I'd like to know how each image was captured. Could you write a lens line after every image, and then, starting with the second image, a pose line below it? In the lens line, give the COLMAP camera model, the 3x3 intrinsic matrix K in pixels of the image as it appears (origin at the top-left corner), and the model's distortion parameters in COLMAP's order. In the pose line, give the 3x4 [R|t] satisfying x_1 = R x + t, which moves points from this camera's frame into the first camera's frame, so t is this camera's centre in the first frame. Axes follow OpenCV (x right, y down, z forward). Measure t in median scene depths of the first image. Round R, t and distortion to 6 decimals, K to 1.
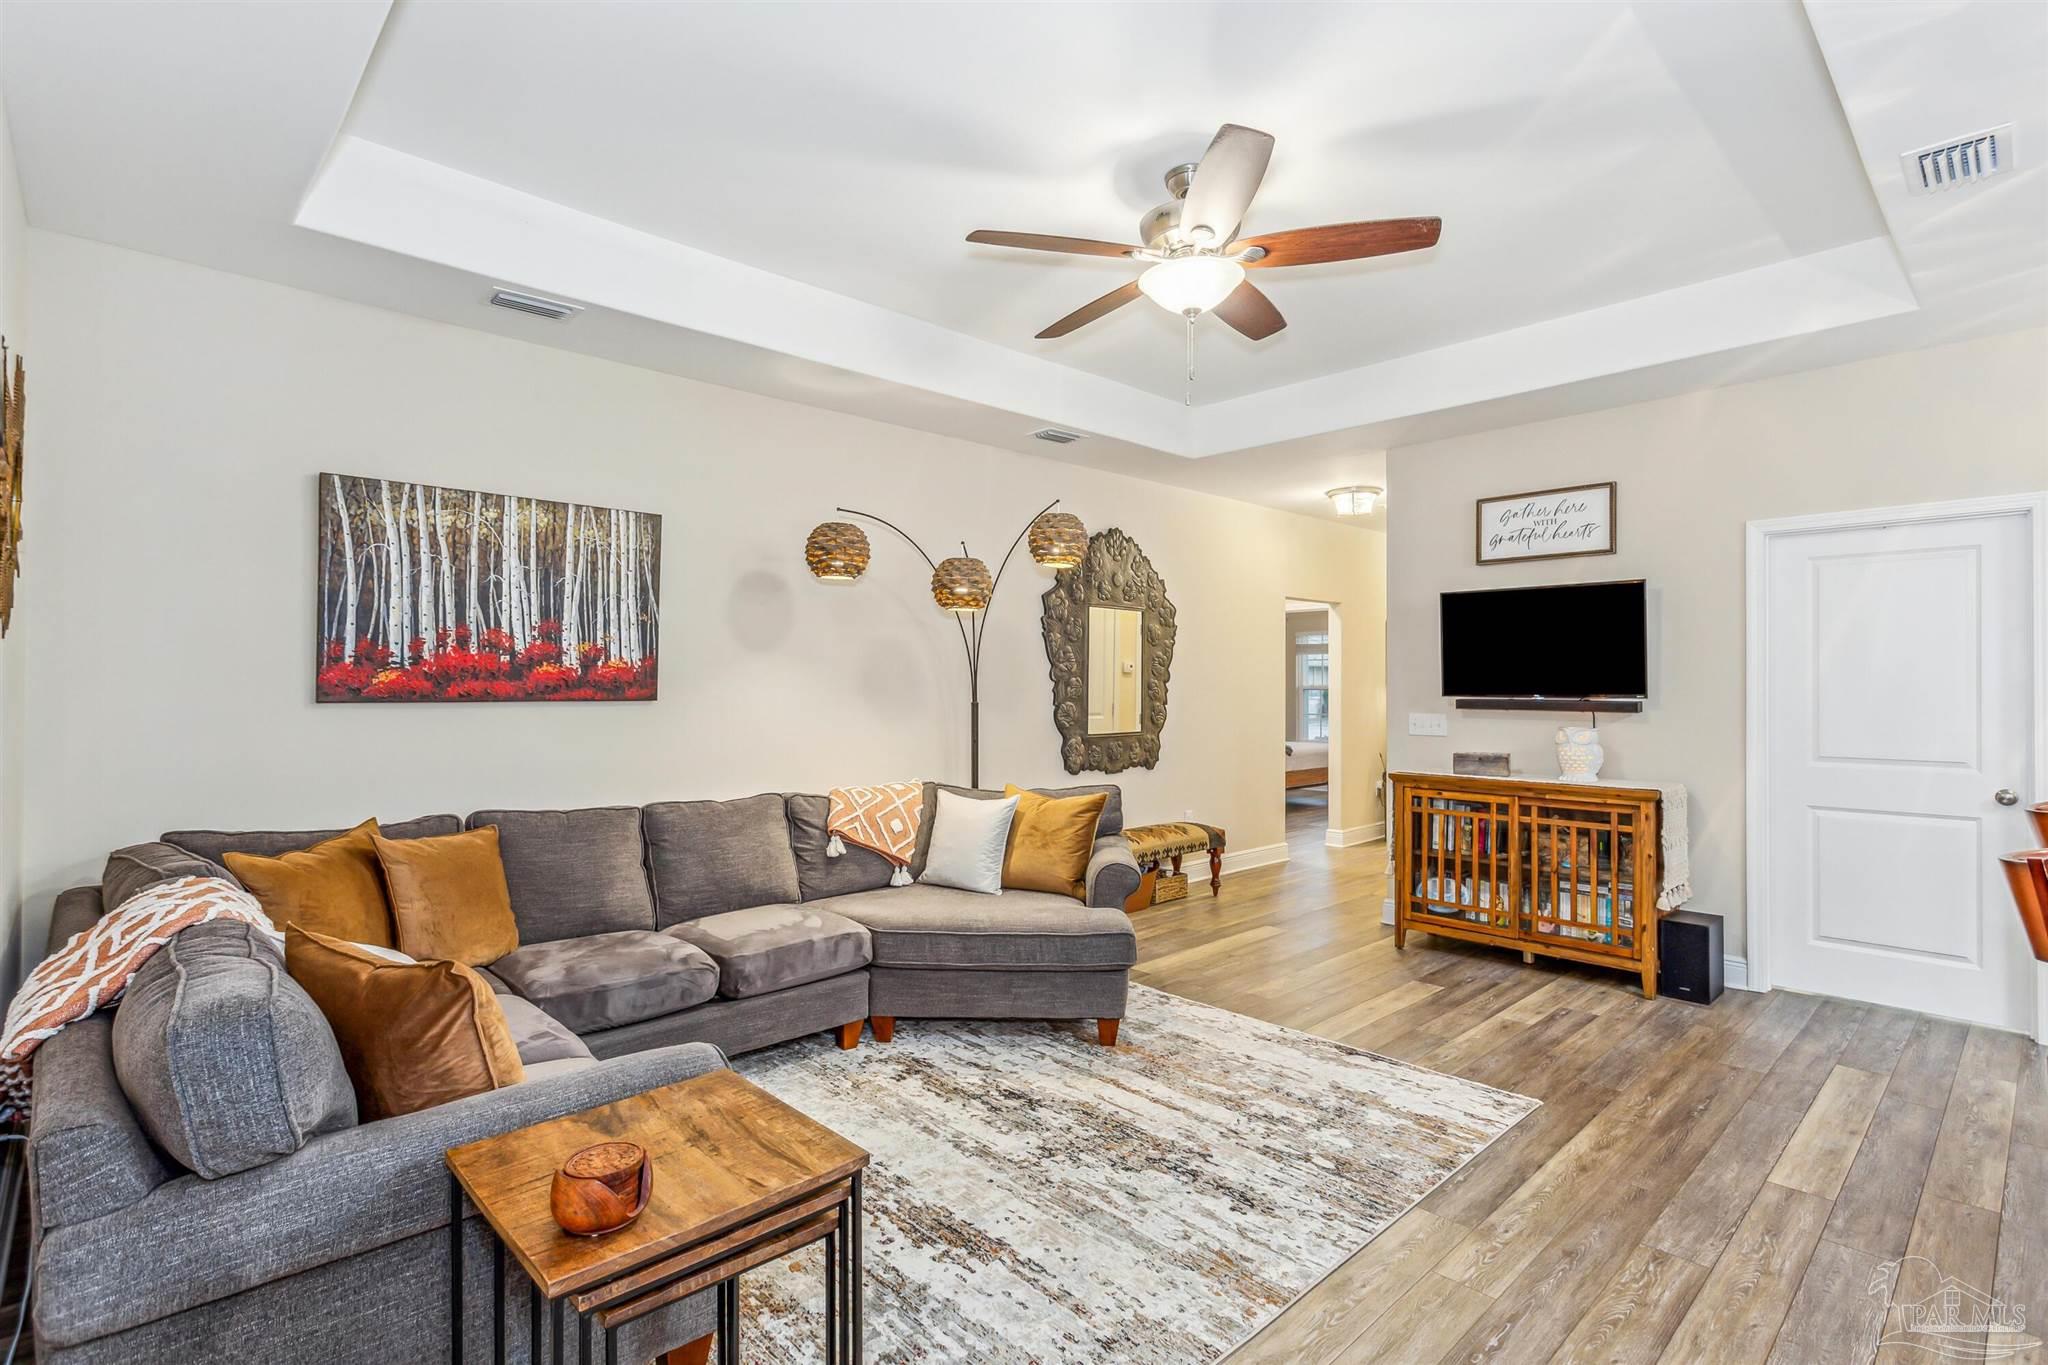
lens RADIAL K [[981.0, 0, 1005.1], [0, 981.0, 675.0], [0, 0, 1]] dist [0.001496, 0.001956]
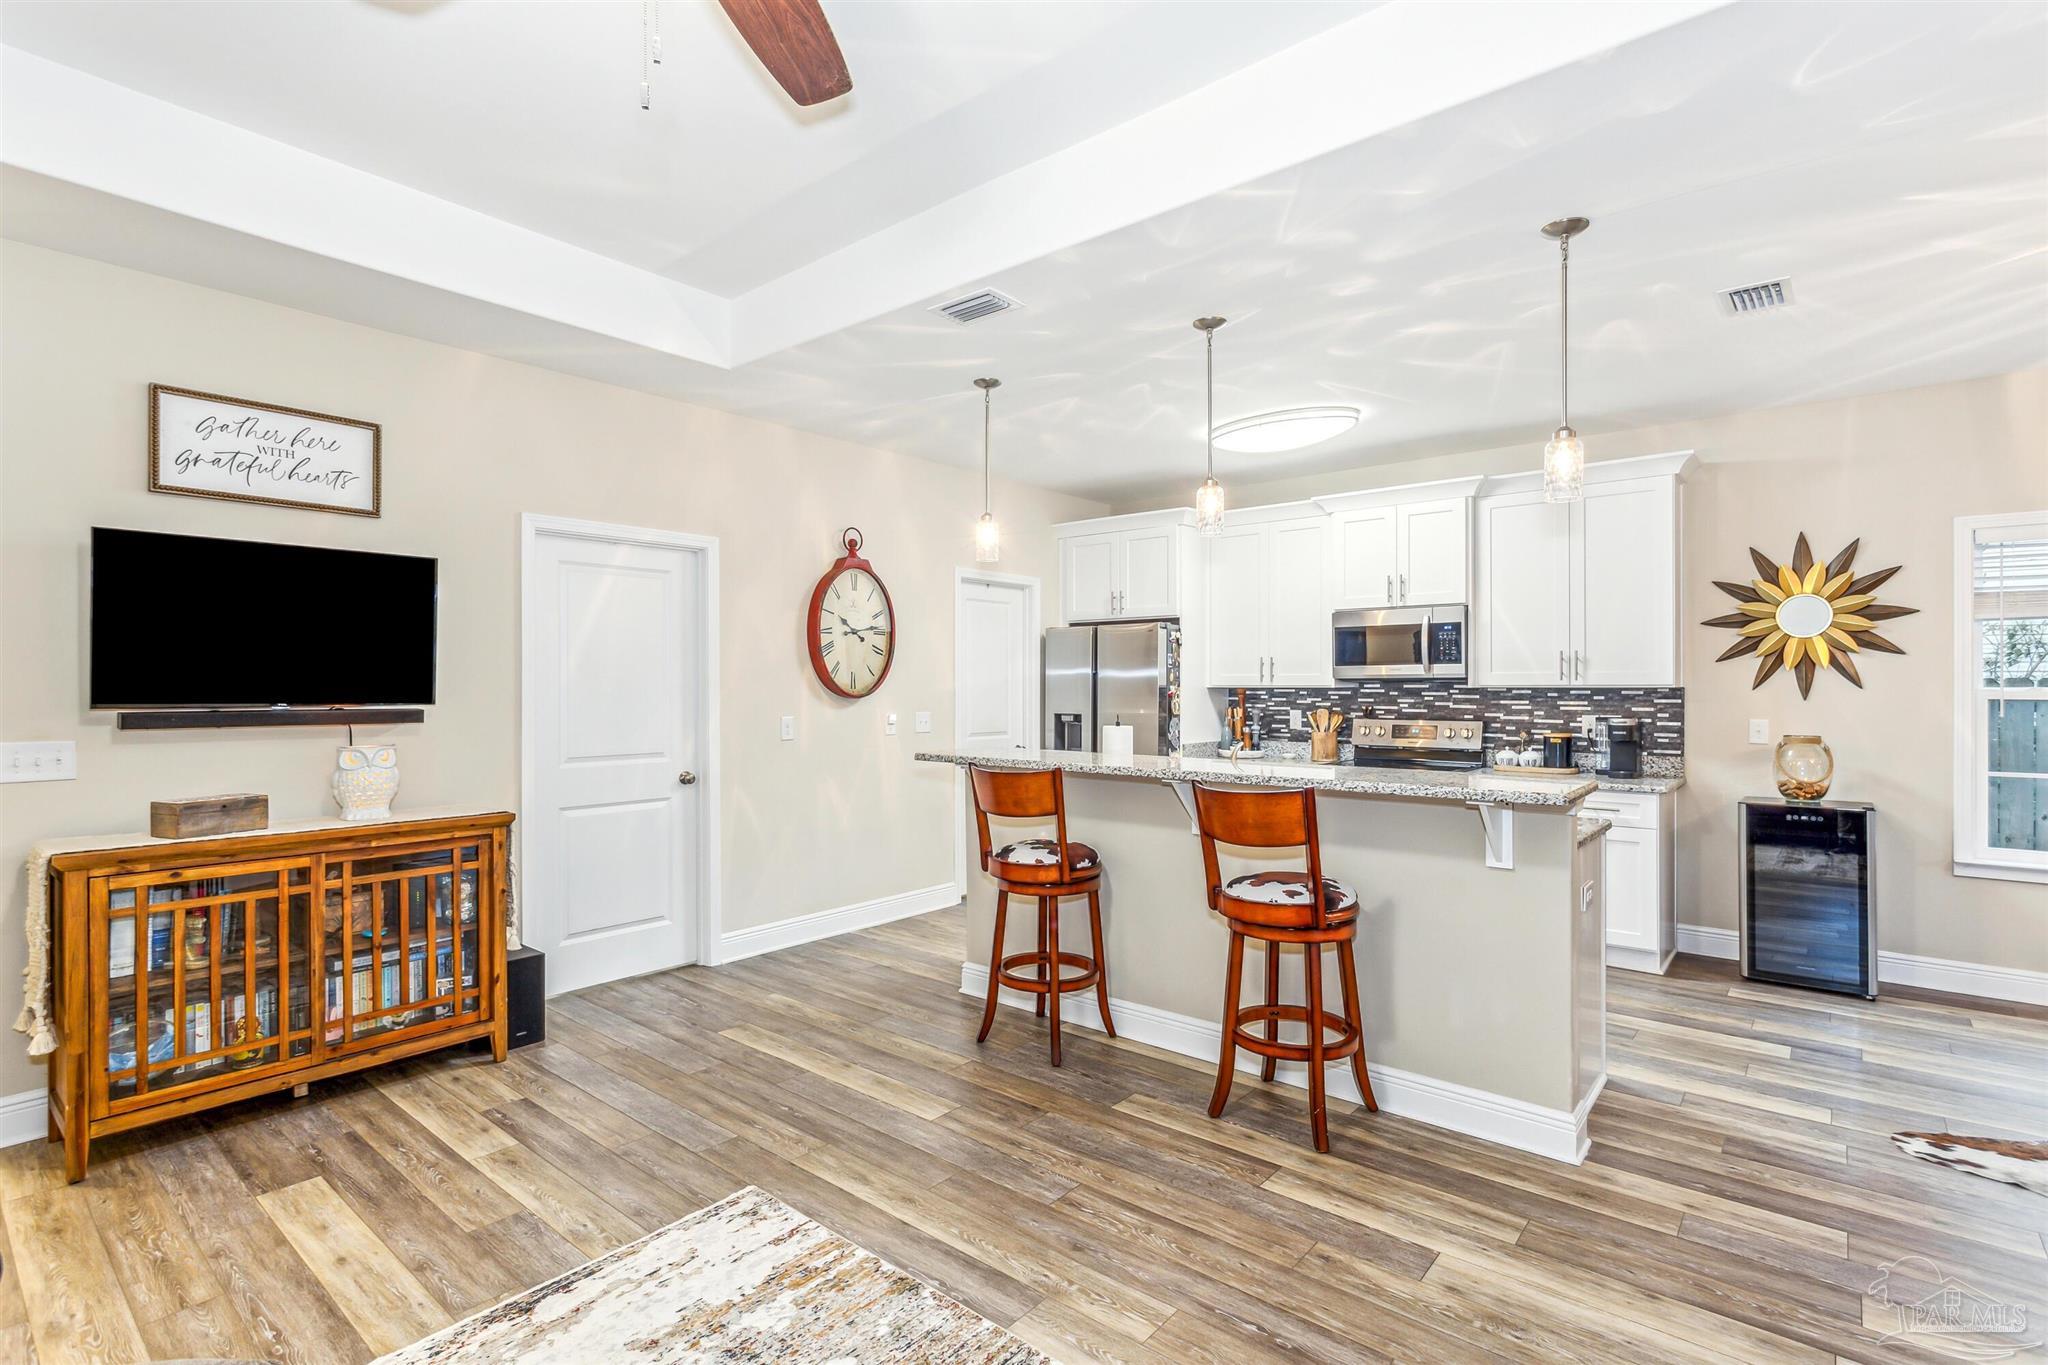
lens RADIAL K [[981.0, 0, 1017.1], [0, 981.0, 687.5], [0, 0, 1]] dist [0.001496, 0.001956]
pose [[-0.133189, -0.000194, 0.991091, -0.259357], [-0.006049, 0.999982, -0.000617, 0.008581], [-0.991072, -0.006078, -0.133188, 0.744994]]
